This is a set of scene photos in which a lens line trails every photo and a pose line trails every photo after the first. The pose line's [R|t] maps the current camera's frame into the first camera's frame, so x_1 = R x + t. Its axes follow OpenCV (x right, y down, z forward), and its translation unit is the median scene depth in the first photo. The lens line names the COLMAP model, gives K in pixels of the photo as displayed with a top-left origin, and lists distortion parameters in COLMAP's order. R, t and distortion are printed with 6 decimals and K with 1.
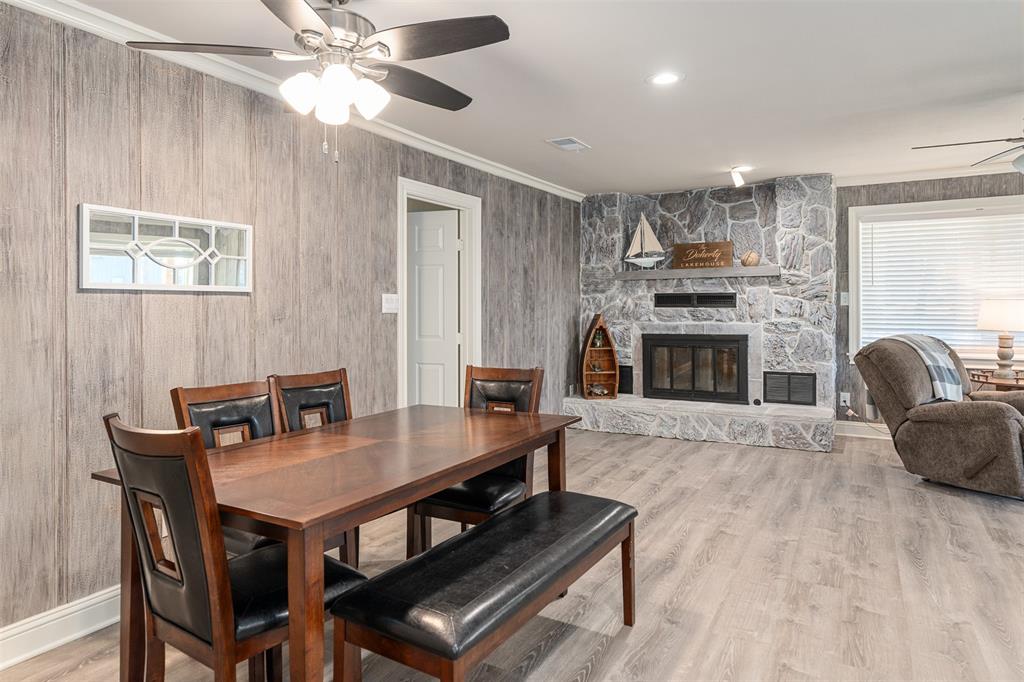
lens RADIAL K [[616.7, 0, 514.2], [0, 616.7, 308.6], [0, 0, 1]] dist [0.002307, 0.000769]
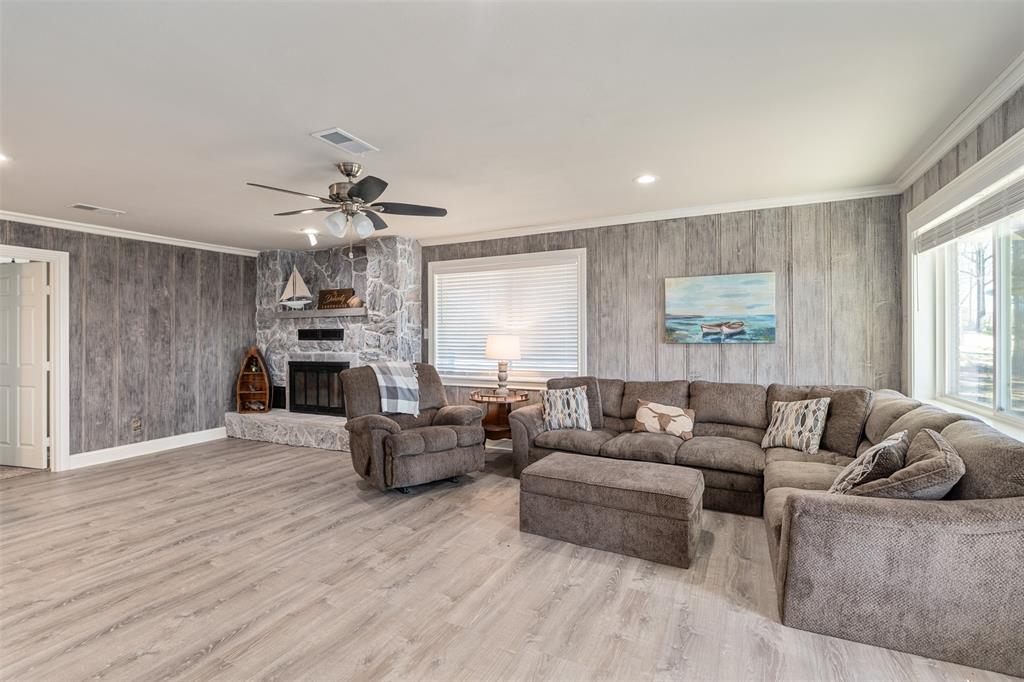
lens RADIAL K [[475.1, 0, 510.7], [0, 475.1, 336.1], [0, 0, 1]] dist [-0.003607, -0.000292]
pose [[0.998743, -0.000507, 0.050130, 0.767931], [0.000935, 0.999963, -0.008520, -0.002329], [-0.050123, 0.008557, 0.998706, 0.007930]]
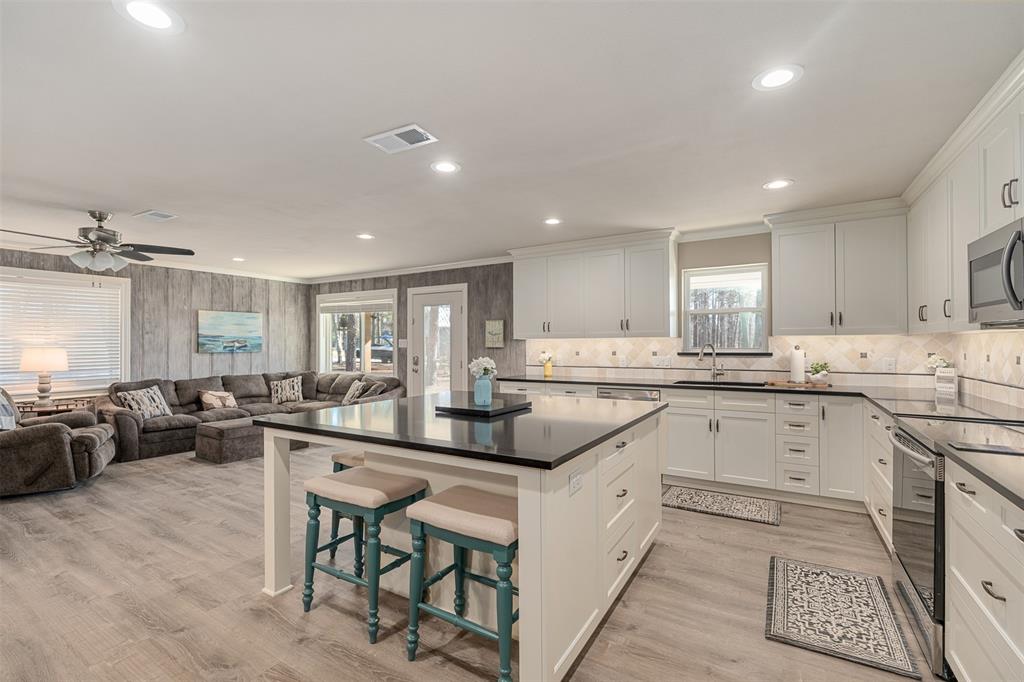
lens RADIAL K [[453.8, 0, 512.0], [0, 453.8, 341.0], [0, 0, 1]] dist [-0.001693, -0.000591]
pose [[0.041935, 0.007240, 0.999094, -0.147725], [0.008873, 0.999932, -0.007619, -0.012923], [-0.999081, 0.009184, 0.041868, -0.058534]]
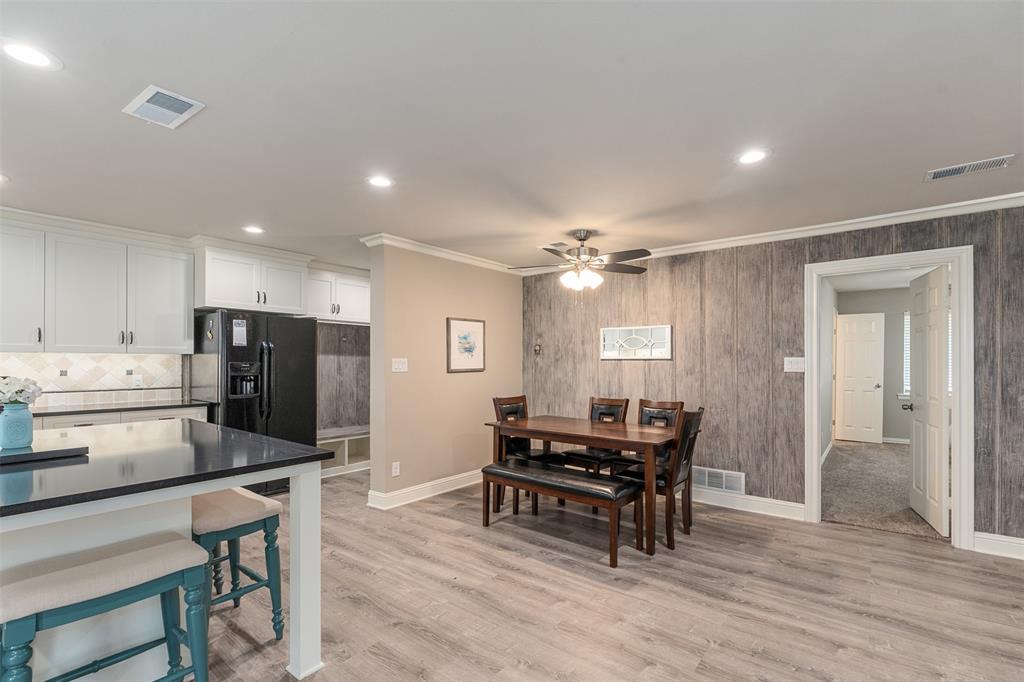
lens RADIAL K [[470.2, 0, 511.2], [0, 470.2, 362.0], [0, 0, 1]] dist [-0.011527, -0.000011]
pose [[-0.163547, 0.004068, -0.986527, 0.691354], [-0.004381, 0.999979, 0.004849, -0.012846], [0.986526, 0.005115, -0.163526, 0.451285]]
